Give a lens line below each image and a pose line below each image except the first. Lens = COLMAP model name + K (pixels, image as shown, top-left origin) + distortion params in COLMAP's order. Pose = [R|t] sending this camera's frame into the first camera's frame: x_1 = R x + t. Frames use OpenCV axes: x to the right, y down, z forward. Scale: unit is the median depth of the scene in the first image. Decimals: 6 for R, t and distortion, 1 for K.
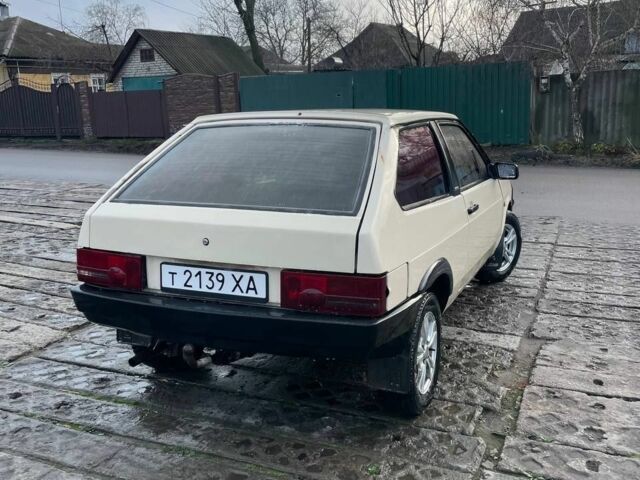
lens RADIAL K [[549.0, 0, 318.1], [0, 549.0, 237.5], [0, 0, 1]] dist [0.039388, 0.002038]
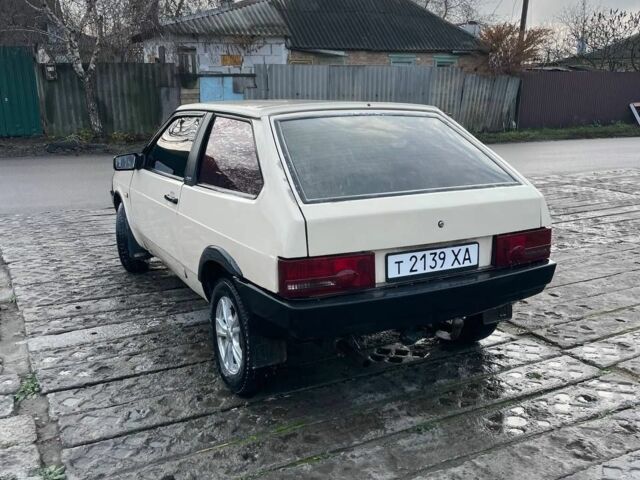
lens RADIAL K [[549.0, 0, 316.9], [0, 549.0, 242.0], [0, 0, 1]] dist [0.039388, 0.002038]
pose [[0.691883, -0.163462, 0.703262, -1.073062], [0.147231, 0.985510, 0.084217, -0.079210], [-0.706838, 0.045274, 0.705925, 0.388776]]
